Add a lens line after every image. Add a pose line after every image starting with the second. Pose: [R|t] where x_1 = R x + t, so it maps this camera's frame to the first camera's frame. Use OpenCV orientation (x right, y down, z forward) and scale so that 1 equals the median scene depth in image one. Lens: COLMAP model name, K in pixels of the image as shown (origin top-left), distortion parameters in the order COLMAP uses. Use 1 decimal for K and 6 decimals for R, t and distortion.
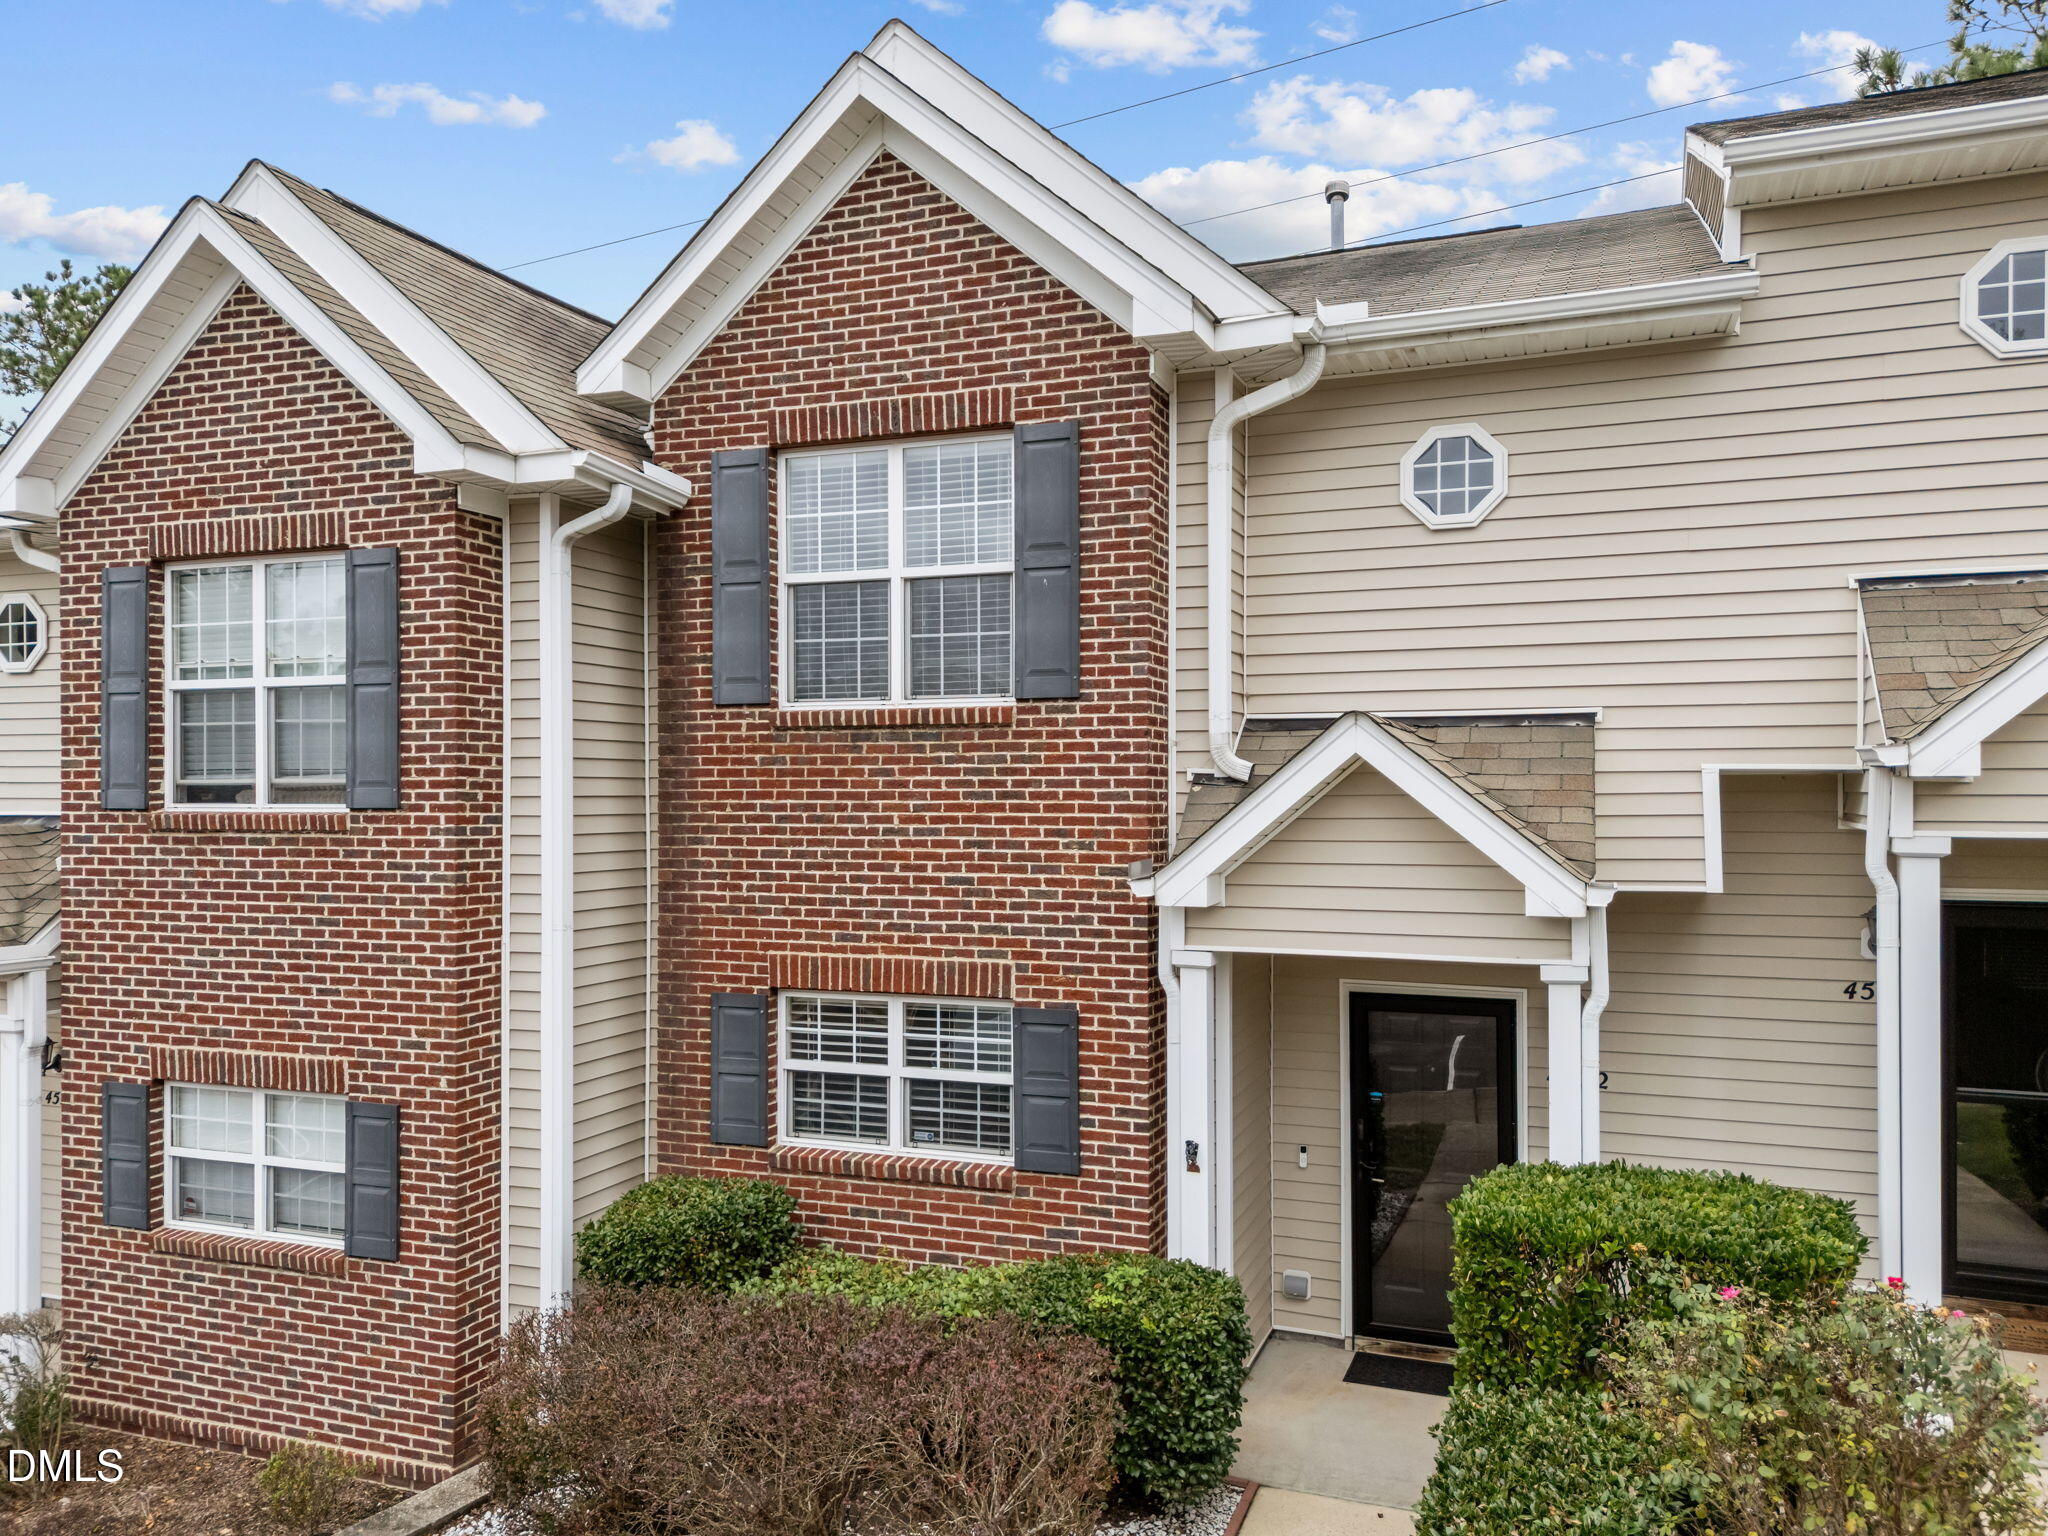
lens RADIAL K [[1529.3, 0, 1024.0], [0, 1529.3, 780.7], [0, 0, 1]] dist [0.020104, -0.012350]
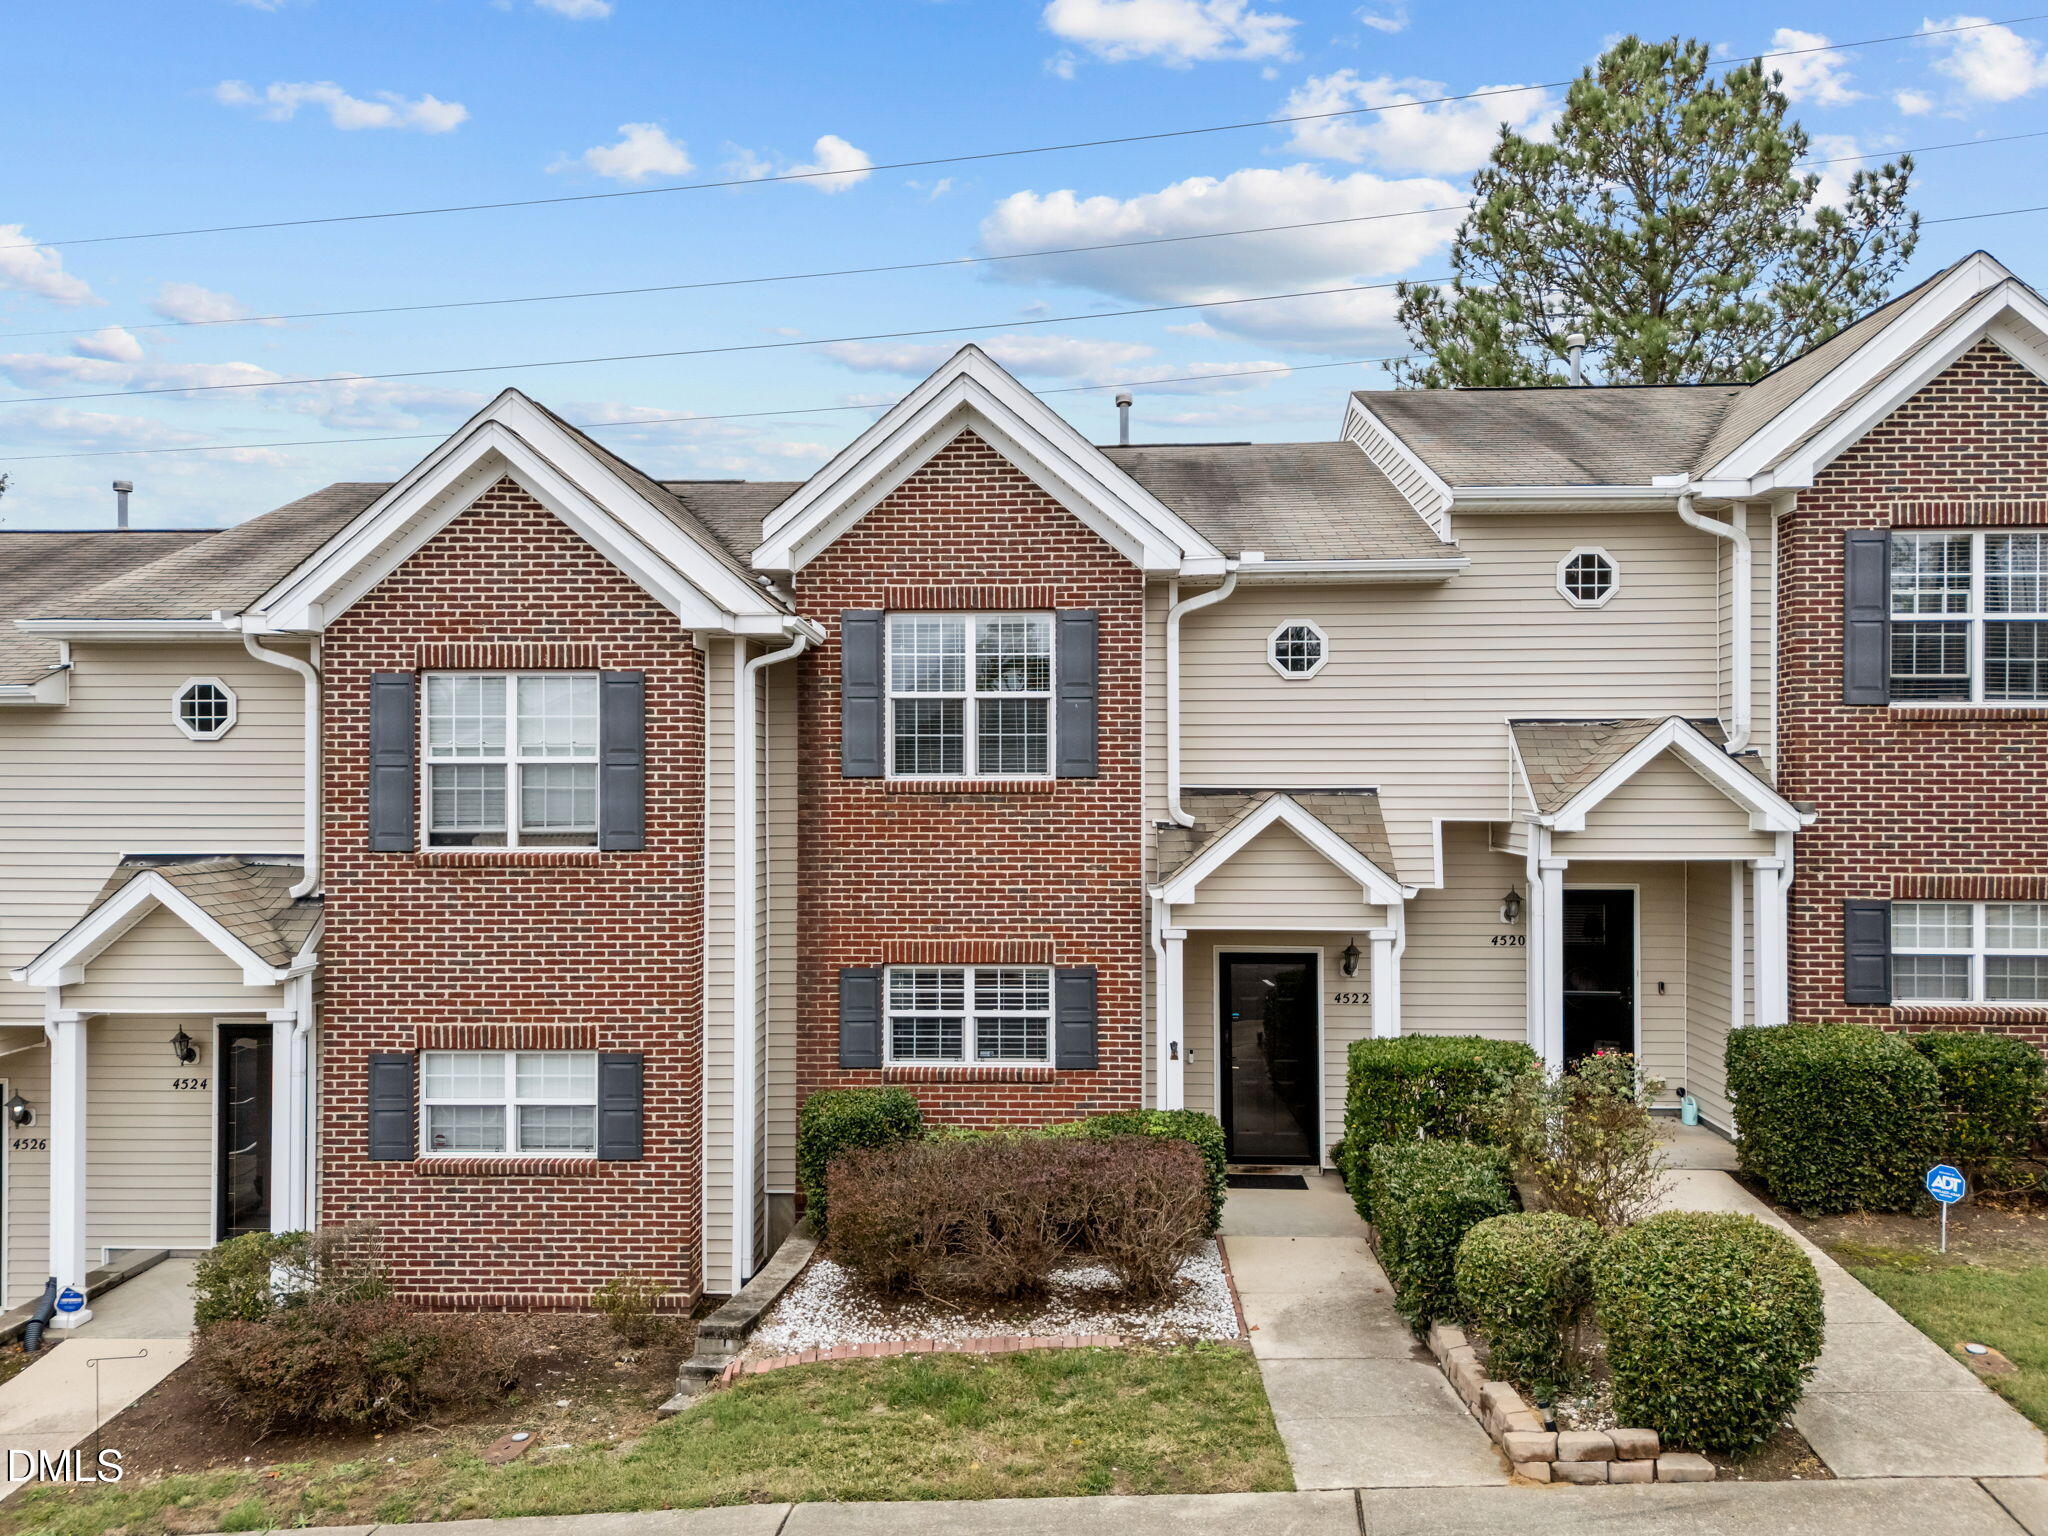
lens RADIAL K [[1529.3, 0, 1022.5], [0, 1529.3, 748.2], [0, 0, 1]] dist [0.020104, -0.012350]
pose [[0.947633, 0.006350, 0.319297, -0.534436], [-0.001769, 0.999891, -0.014635, -0.058406], [-0.319355, 0.013304, 0.947542, -0.503769]]
